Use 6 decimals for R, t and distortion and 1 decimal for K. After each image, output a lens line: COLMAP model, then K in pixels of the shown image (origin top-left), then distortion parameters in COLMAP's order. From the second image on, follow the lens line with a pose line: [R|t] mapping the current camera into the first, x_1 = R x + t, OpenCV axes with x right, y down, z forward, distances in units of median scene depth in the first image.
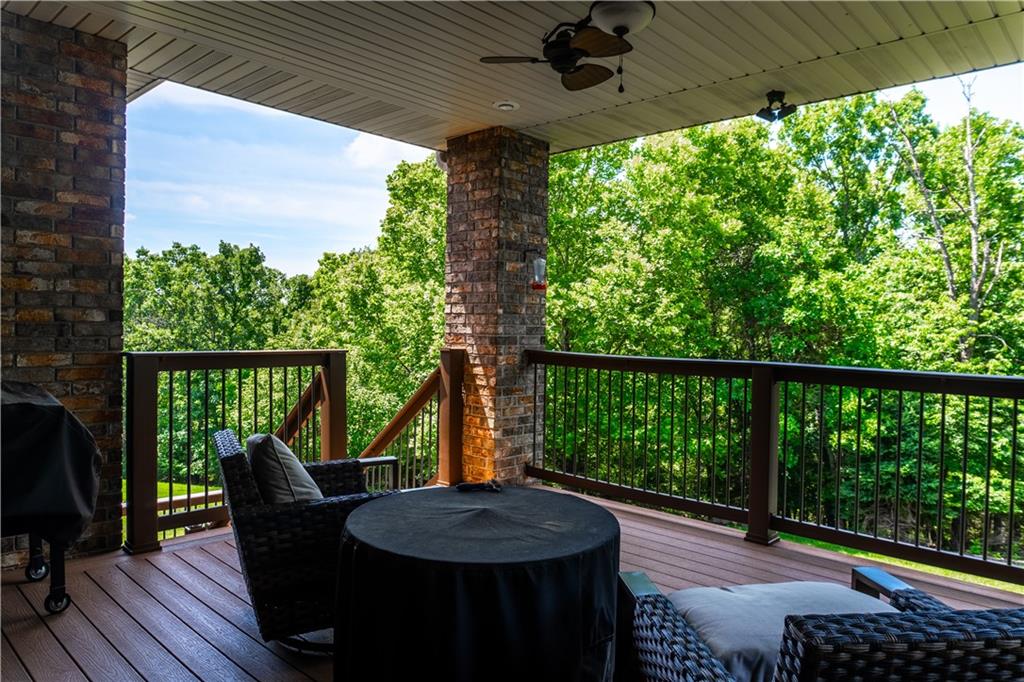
lens RADIAL K [[687.3, 0, 512.0], [0, 687.3, 341.0], [0, 0, 1]] dist [-0.022470, 0.002301]
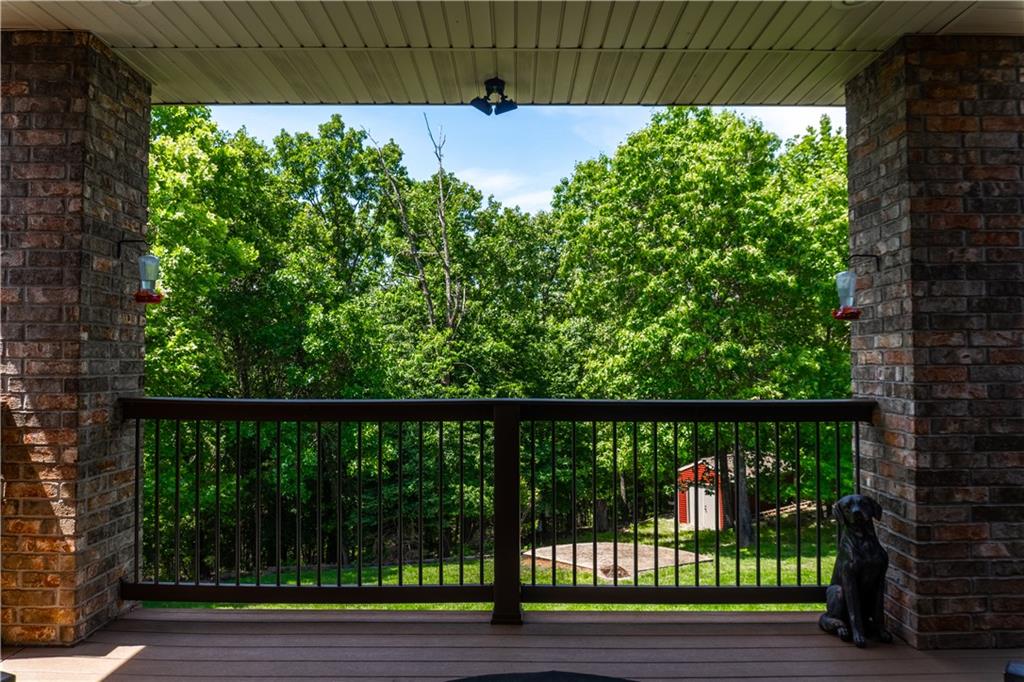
lens RADIAL K [[687.3, 0, 512.0], [0, 687.3, 341.0], [0, 0, 1]] dist [-0.022470, 0.002301]
pose [[0.728269, 0.003204, 0.685284, -0.147605], [0.028482, 0.998984, -0.034939, -0.007264], [-0.684700, 0.044963, 0.727437, 0.302660]]
